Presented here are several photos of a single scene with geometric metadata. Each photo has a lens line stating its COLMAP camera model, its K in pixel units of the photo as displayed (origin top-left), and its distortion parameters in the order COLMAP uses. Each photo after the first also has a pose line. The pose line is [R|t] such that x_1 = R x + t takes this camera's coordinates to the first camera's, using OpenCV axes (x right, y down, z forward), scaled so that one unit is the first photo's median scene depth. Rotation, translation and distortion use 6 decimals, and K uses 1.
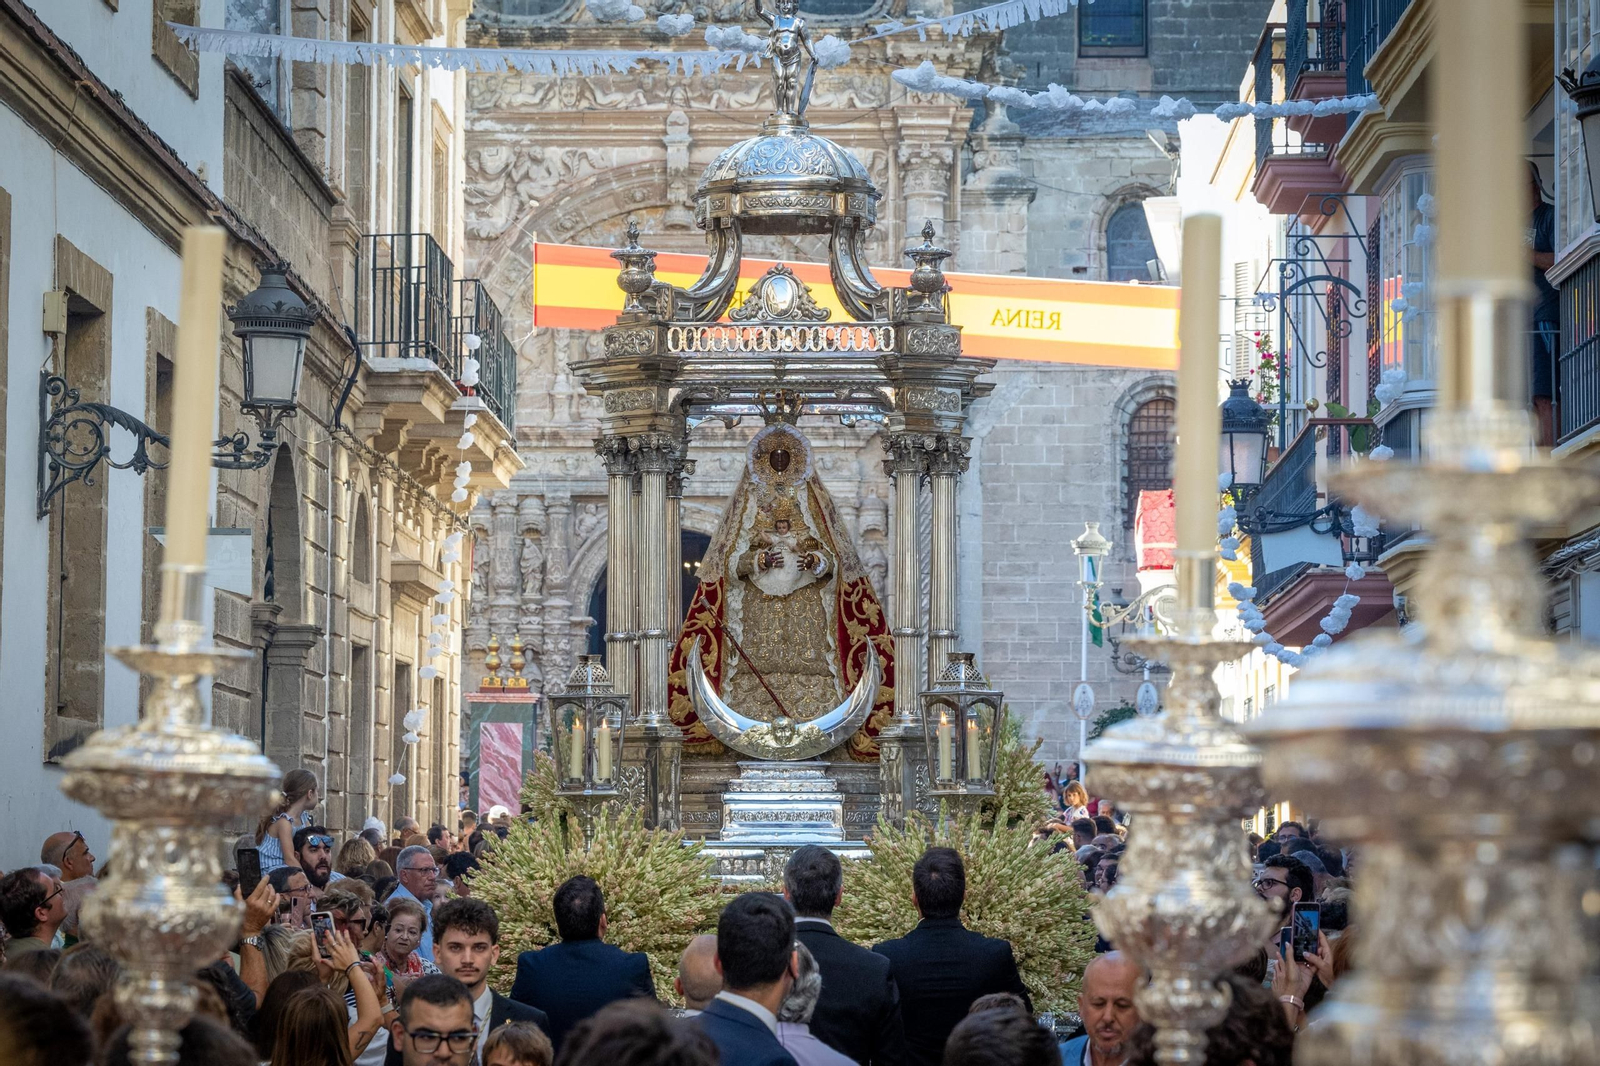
lens RADIAL K [[4872.6, 0, 800.0], [0, 4872.6, 533.0], [0, 0, 1]] dist [-0.069812, -0.038632]
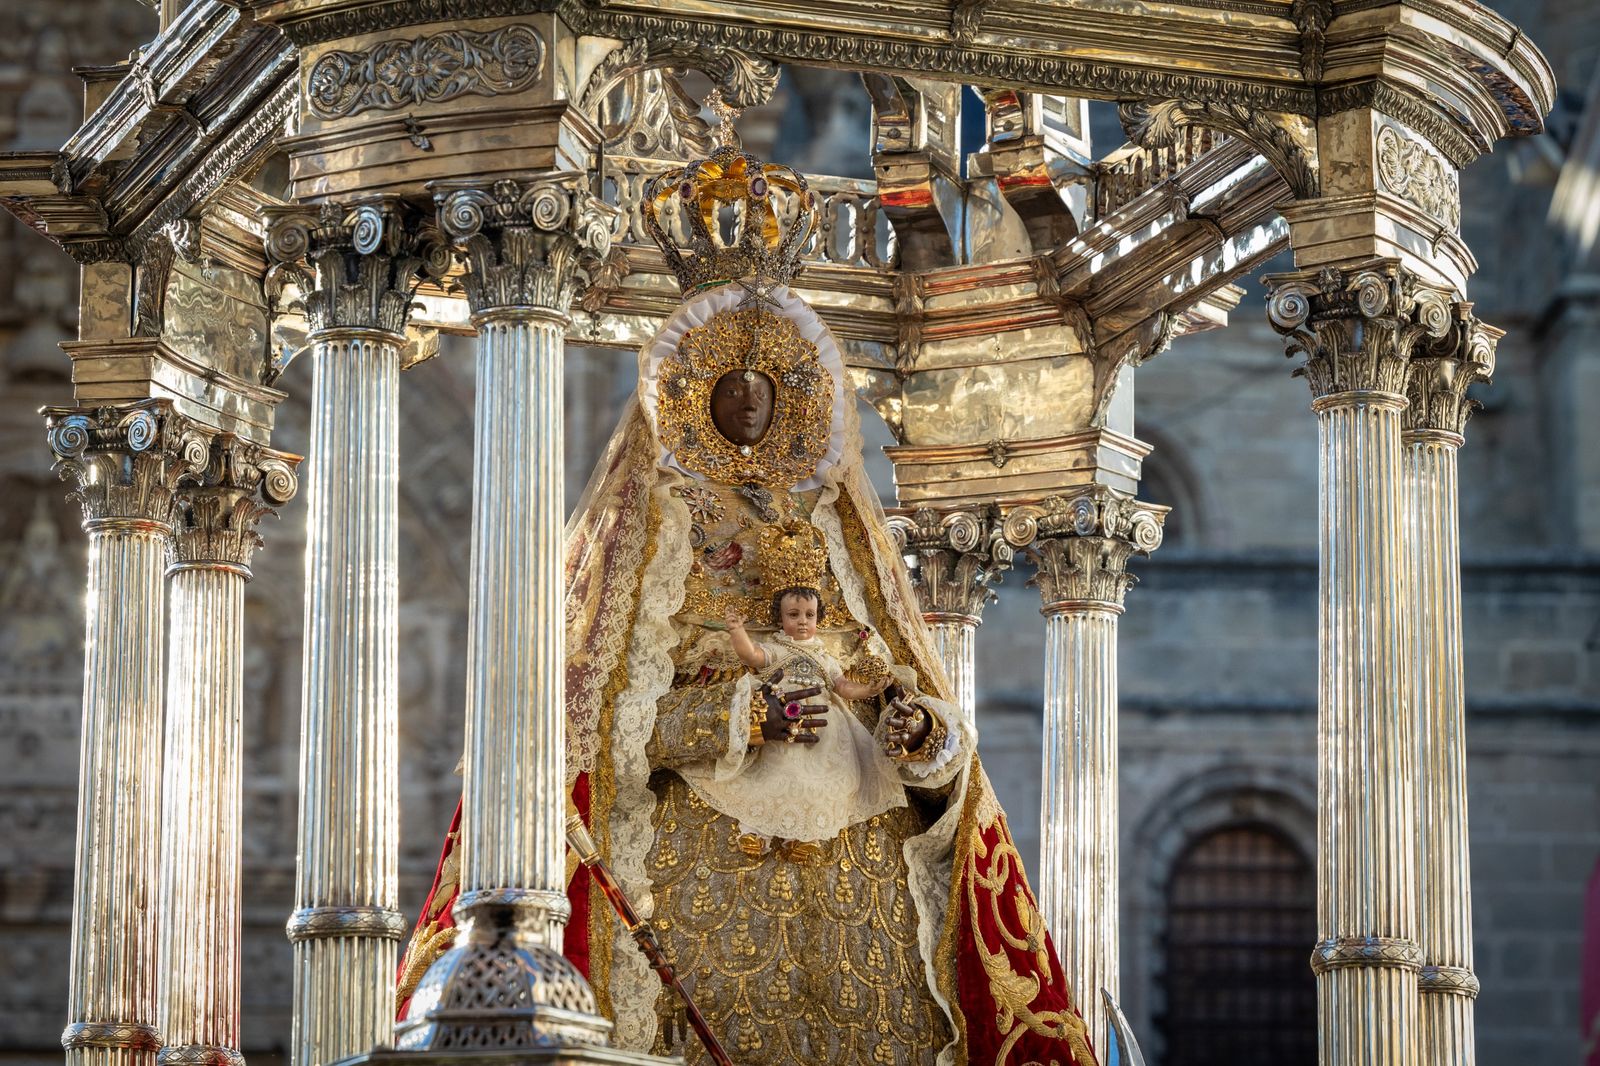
lens RADIAL K [[6189.2, 0, 800.0], [0, 6189.2, 533.0], [0, 0, 1]] dist [0.131957, 0.107559]
pose [[0.929848, 0.084896, 0.358016, -0.136702], [-0.026564, 0.985968, -0.164807, 0.055105], [-0.366984, 0.143735, 0.919055, 0.662185]]
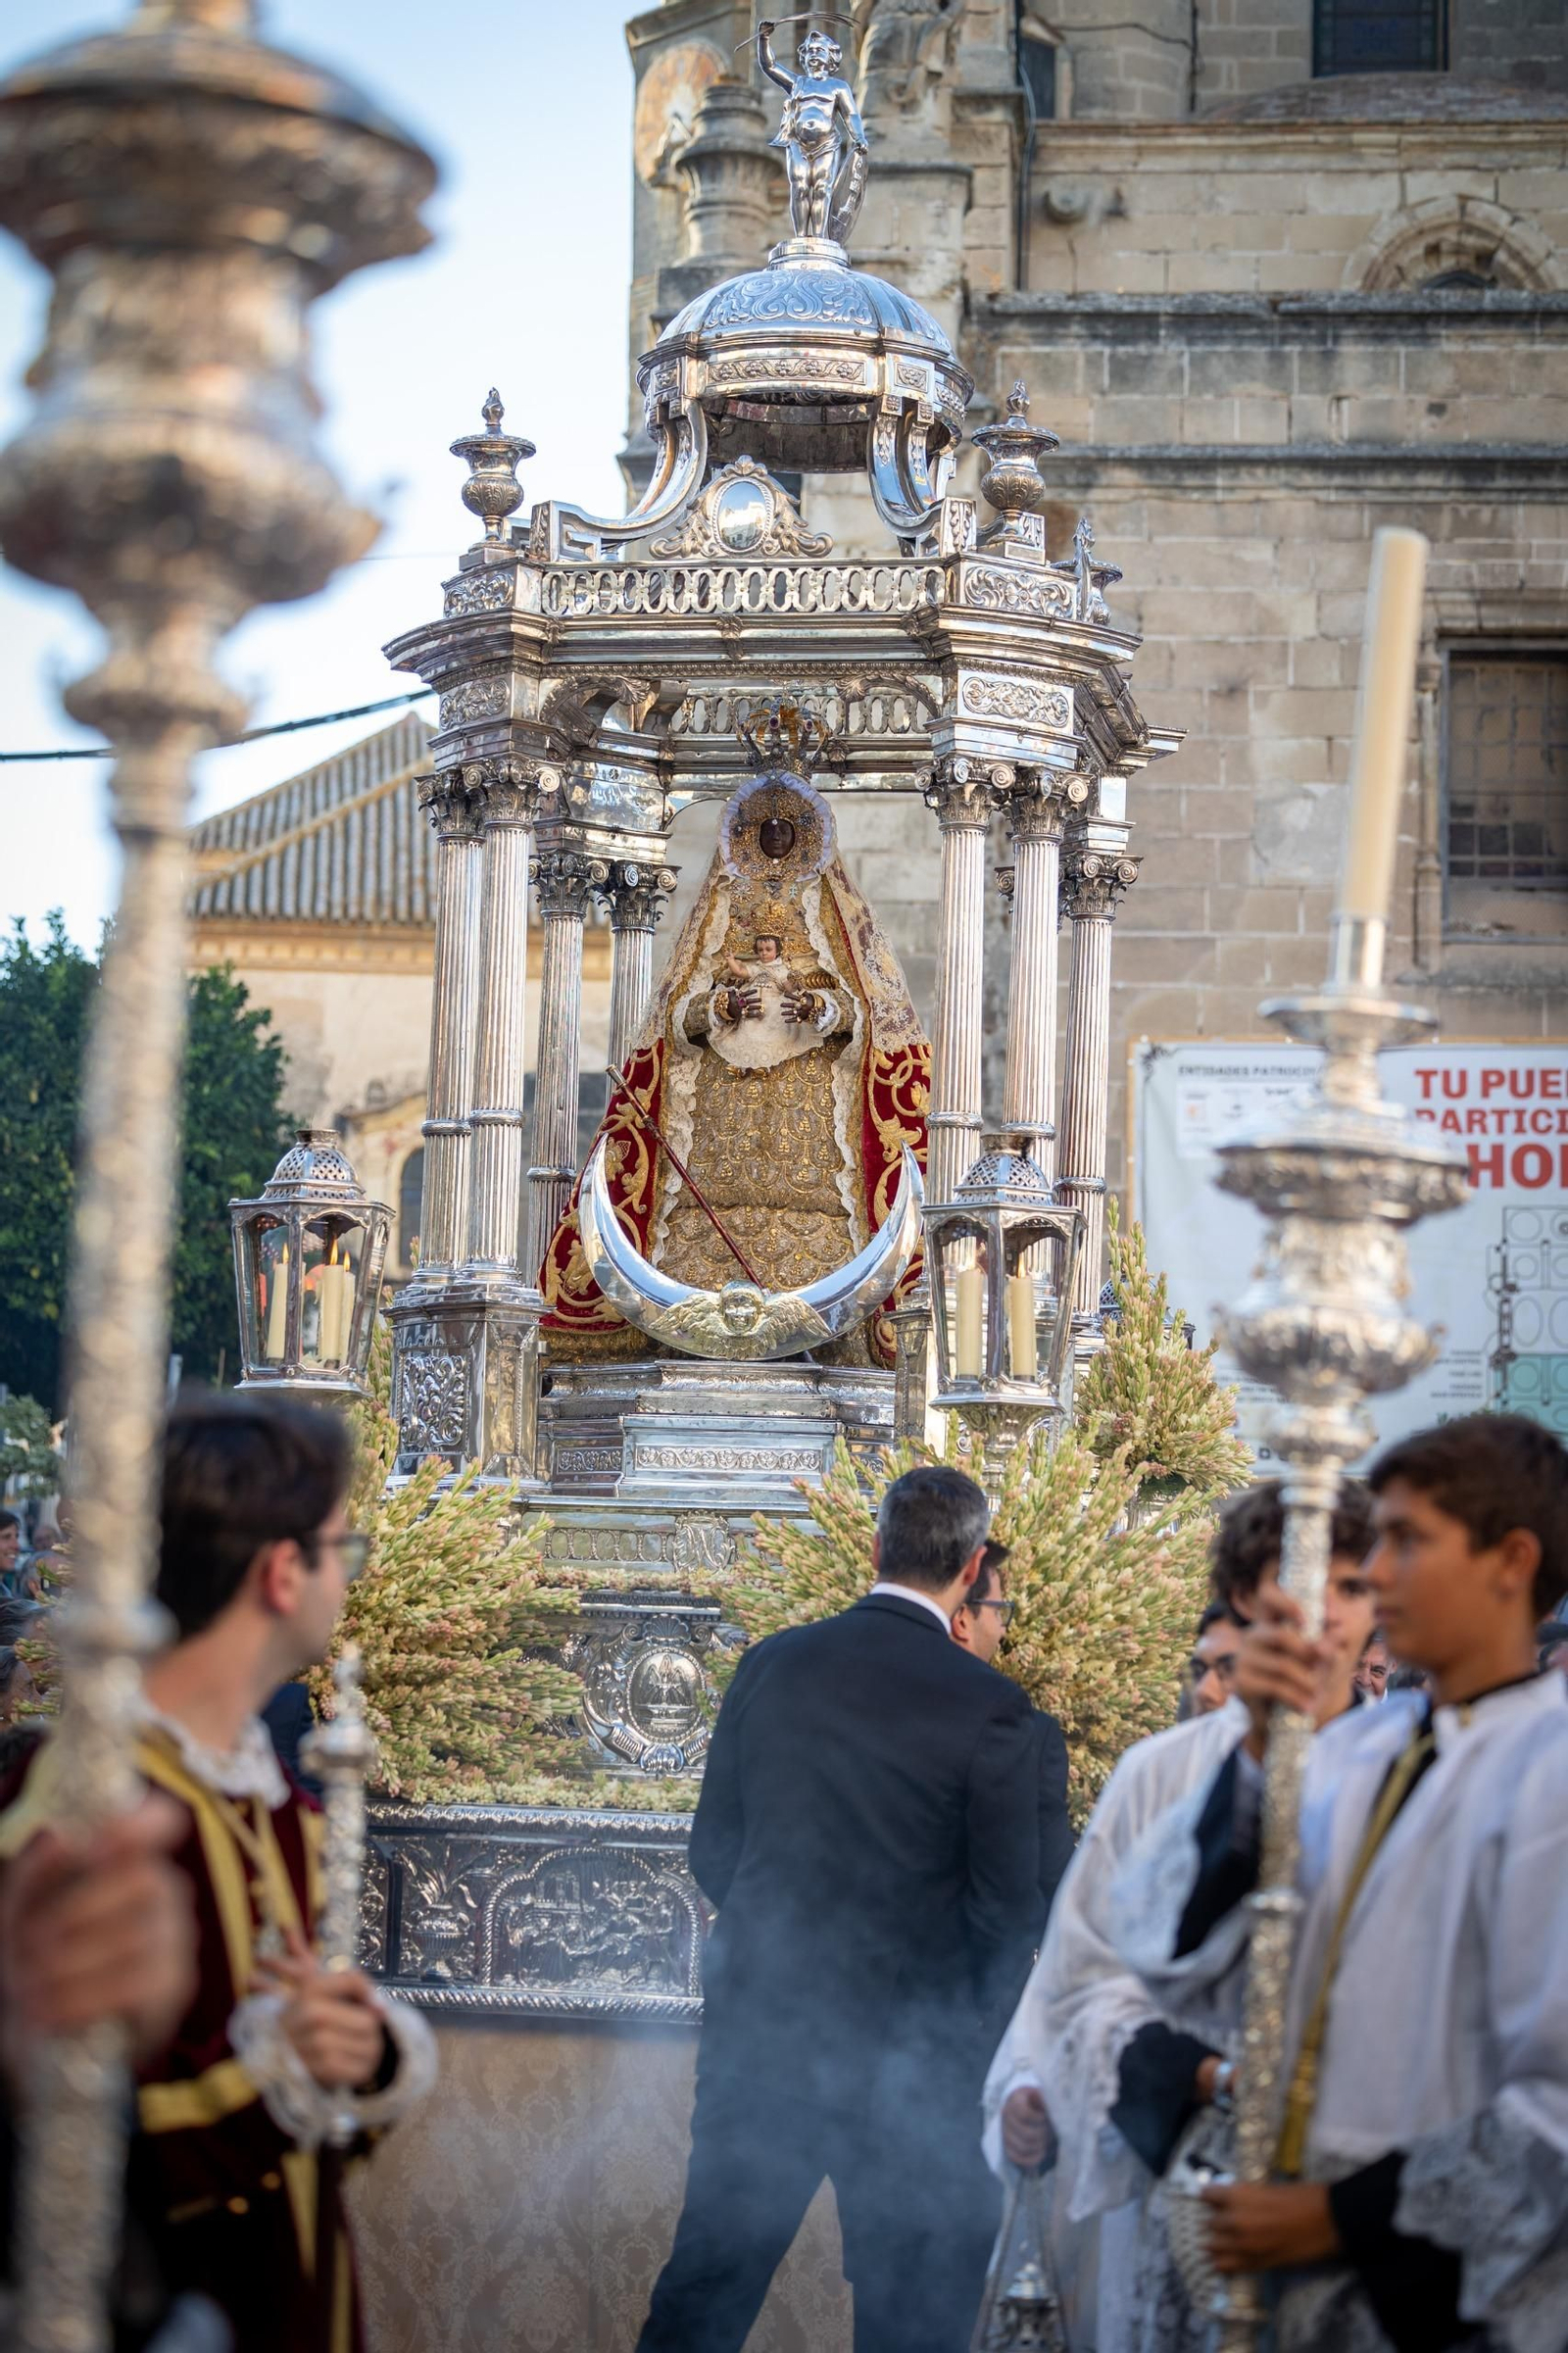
lens RADIAL K [[4549.0, 0, 784.0], [0, 4549.0, 1176.5], [0, 0, 1]] dist [-0.030215, -0.045508]
pose [[0.987466, 0.015861, -0.157035, 0.081171], [-0.023542, 0.998609, -0.047179, 0.049663], [0.156068, 0.050284, 0.986466, 0.487656]]
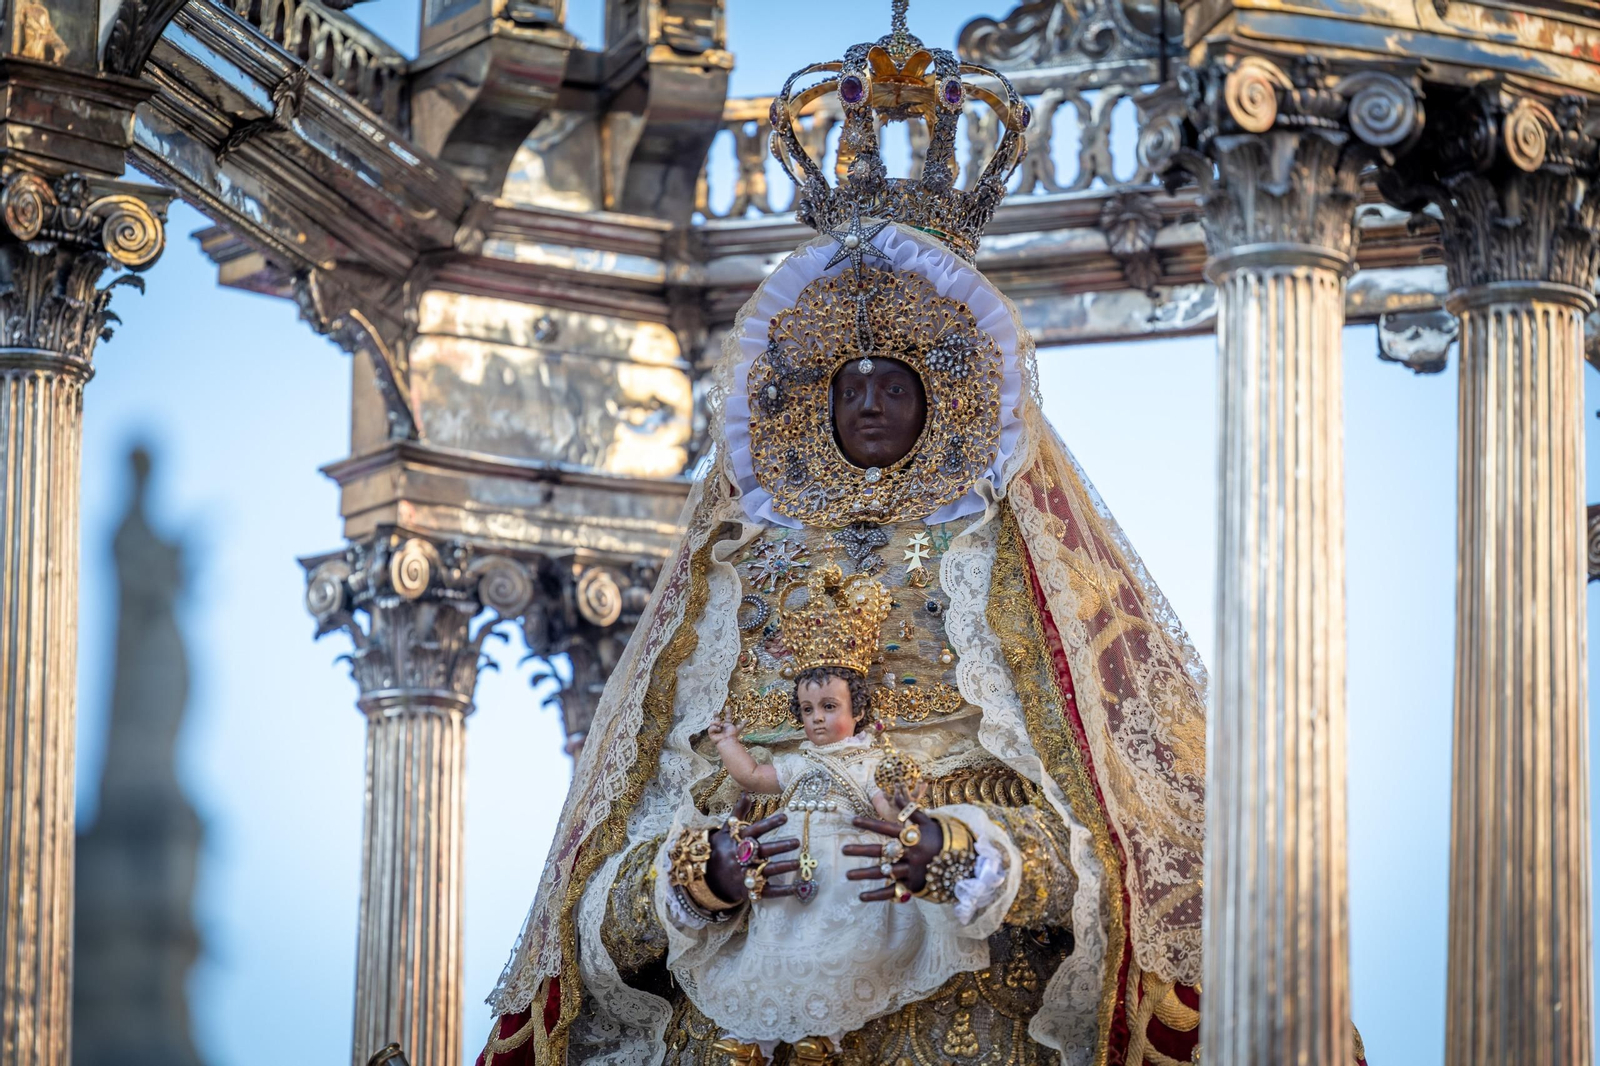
lens RADIAL K [[8248.3, 0, 800.0], [0, 8248.3, 533.0], [0, 0, 1]] dist [0.068329, -16.653982]
pose [[0.950492, -0.063524, -0.304187, 0.097569], [0.004978, 0.981870, -0.189492, 0.055243], [0.310709, 0.178596, 0.933575, 0.689733]]
